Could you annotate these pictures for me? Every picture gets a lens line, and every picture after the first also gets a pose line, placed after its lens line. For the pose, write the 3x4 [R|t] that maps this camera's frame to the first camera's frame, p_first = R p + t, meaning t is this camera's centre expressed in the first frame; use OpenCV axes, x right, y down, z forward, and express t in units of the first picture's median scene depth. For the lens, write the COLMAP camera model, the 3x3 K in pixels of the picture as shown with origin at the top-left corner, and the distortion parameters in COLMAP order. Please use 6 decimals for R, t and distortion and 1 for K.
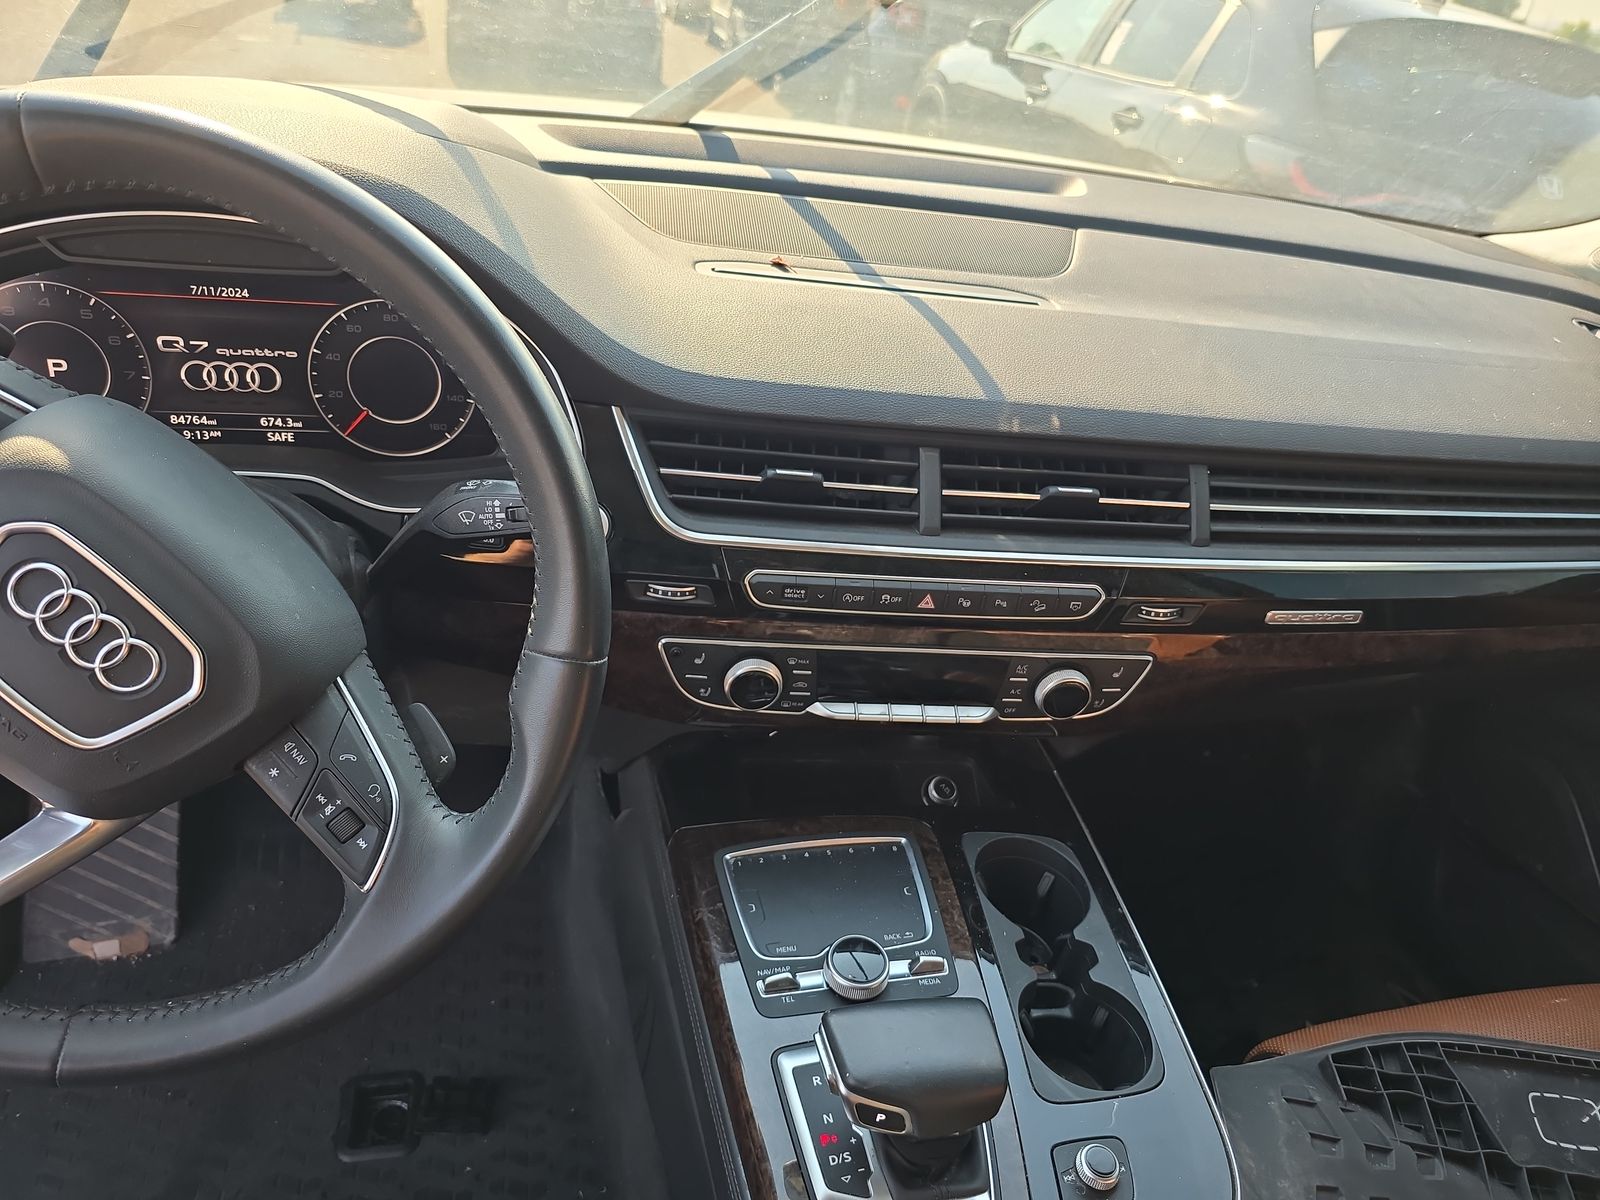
lens RADIAL K [[1109.9, 0, 796.7], [0, 1109.9, 583.4], [0, 0, 1]] dist [0.078799, -0.088532]
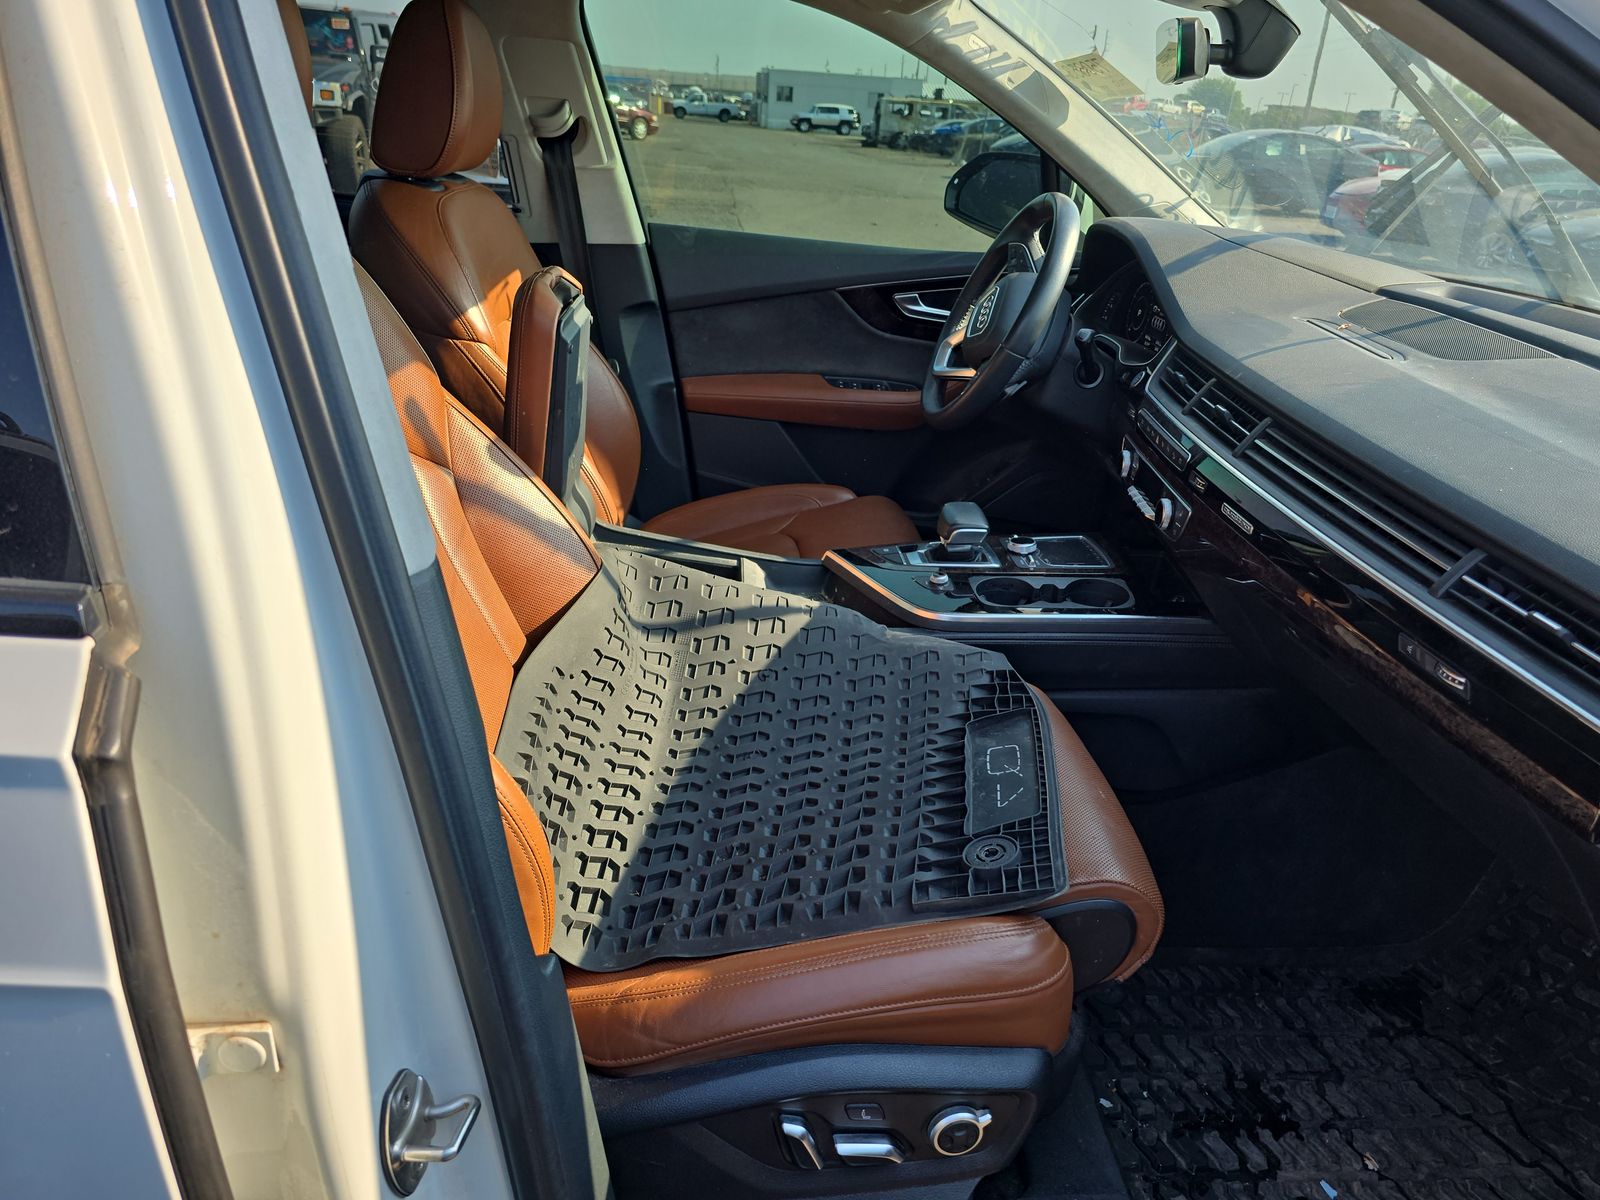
lens RADIAL K [[1109.9, 0, 796.7], [0, 1109.9, 583.4], [0, 0, 1]] dist [0.078799, -0.088532]
pose [[0.026520, 0.315086, -0.948693, 2.051516], [-0.596238, 0.766724, 0.237982, 0.099013], [0.802370, 0.559335, 0.208199, 0.314244]]
